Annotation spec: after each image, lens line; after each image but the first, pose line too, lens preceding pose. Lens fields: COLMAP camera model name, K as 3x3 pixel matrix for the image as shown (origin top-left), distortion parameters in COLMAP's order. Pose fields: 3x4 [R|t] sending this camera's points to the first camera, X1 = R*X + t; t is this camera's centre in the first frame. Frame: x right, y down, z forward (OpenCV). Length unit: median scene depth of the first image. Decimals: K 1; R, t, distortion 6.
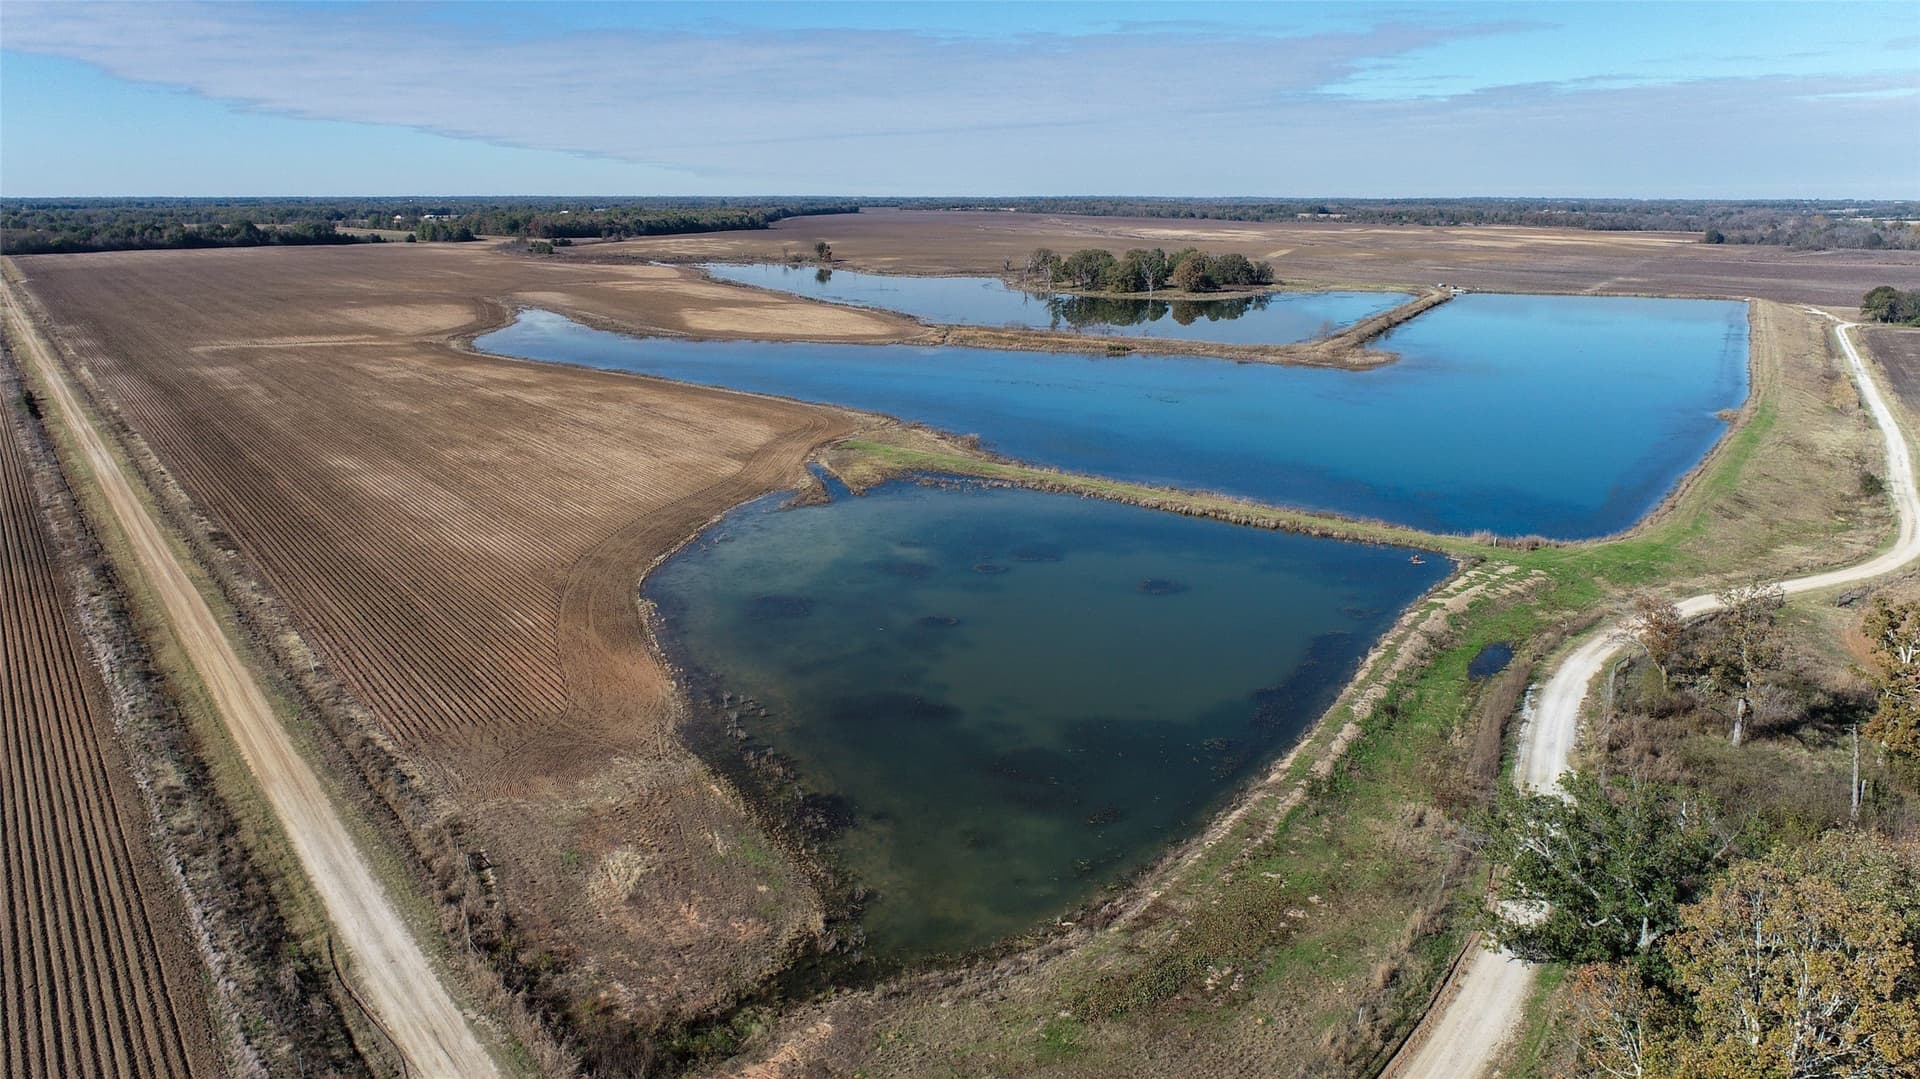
lens RADIAL K [[1254.1, 0, 960.0], [0, 1254.1, 539.5], [0, 0, 1]] dist [-0.016290, 0.008706]
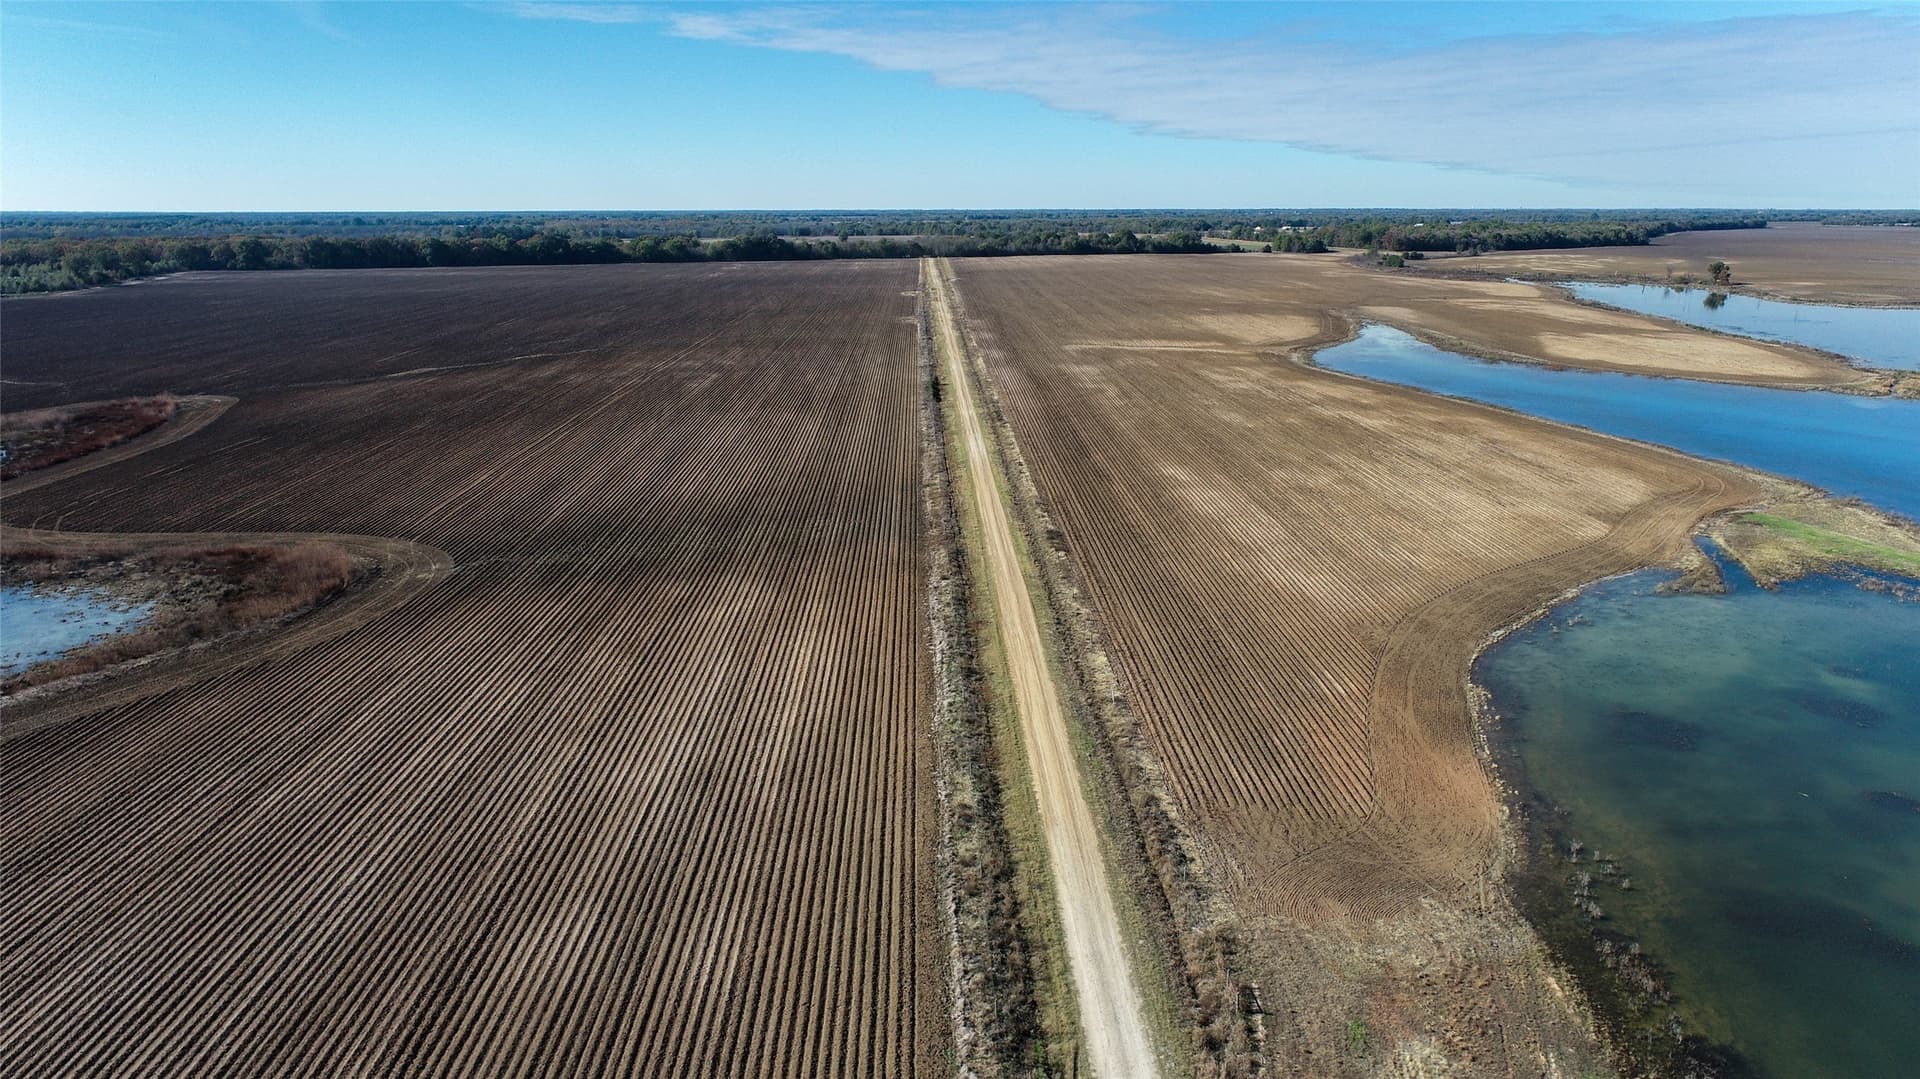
lens RADIAL K [[1254.1, 0, 960.0], [0, 1254.1, 539.5], [0, 0, 1]] dist [-0.016290, 0.008706]
pose [[0.804215, 0.147319, -0.575790, -0.052103], [-0.152770, 0.987481, 0.039276, -0.023885], [0.574368, 0.056378, 0.816653, 0.095273]]
